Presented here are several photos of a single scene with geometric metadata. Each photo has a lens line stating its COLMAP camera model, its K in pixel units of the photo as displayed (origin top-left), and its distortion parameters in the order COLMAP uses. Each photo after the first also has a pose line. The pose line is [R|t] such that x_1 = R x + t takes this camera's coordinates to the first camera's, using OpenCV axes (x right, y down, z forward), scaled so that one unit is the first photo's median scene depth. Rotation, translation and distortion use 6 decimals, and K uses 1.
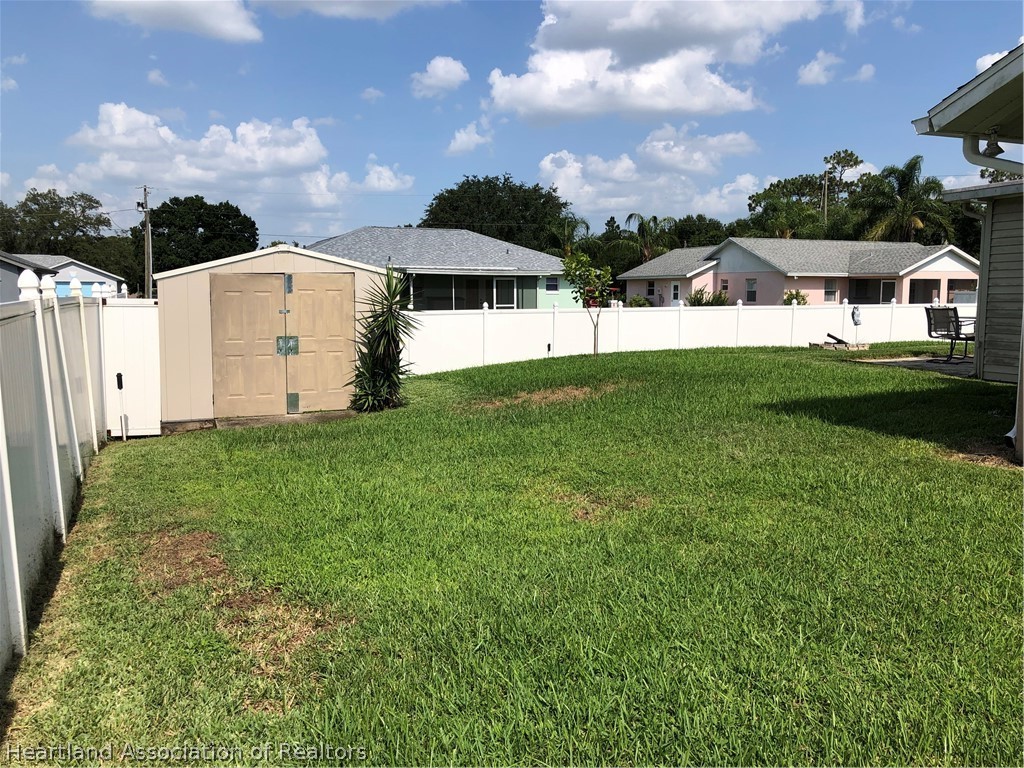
lens RADIAL K [[837.2, 0, 512.0], [0, 837.2, 384.0], [0, 0, 1]] dist [0.143127, -0.220676]
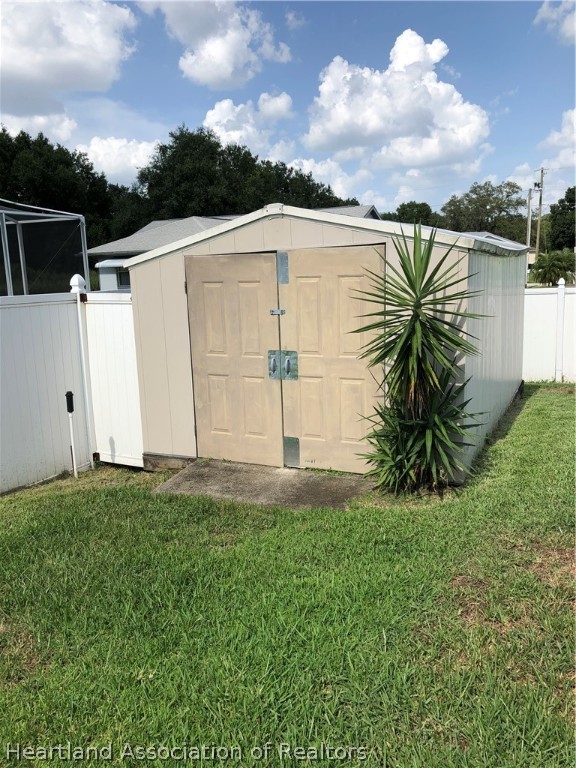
lens RADIAL K [[627.9, 0, 288.0], [0, 627.9, 384.0], [0, 0, 1]] dist [0.143127, -0.220676]
pose [[0.682090, 0.112886, -0.722503, 0.085400], [-0.046660, 0.992718, 0.111055, -0.084491], [0.729778, -0.042037, 0.682390, 0.675128]]
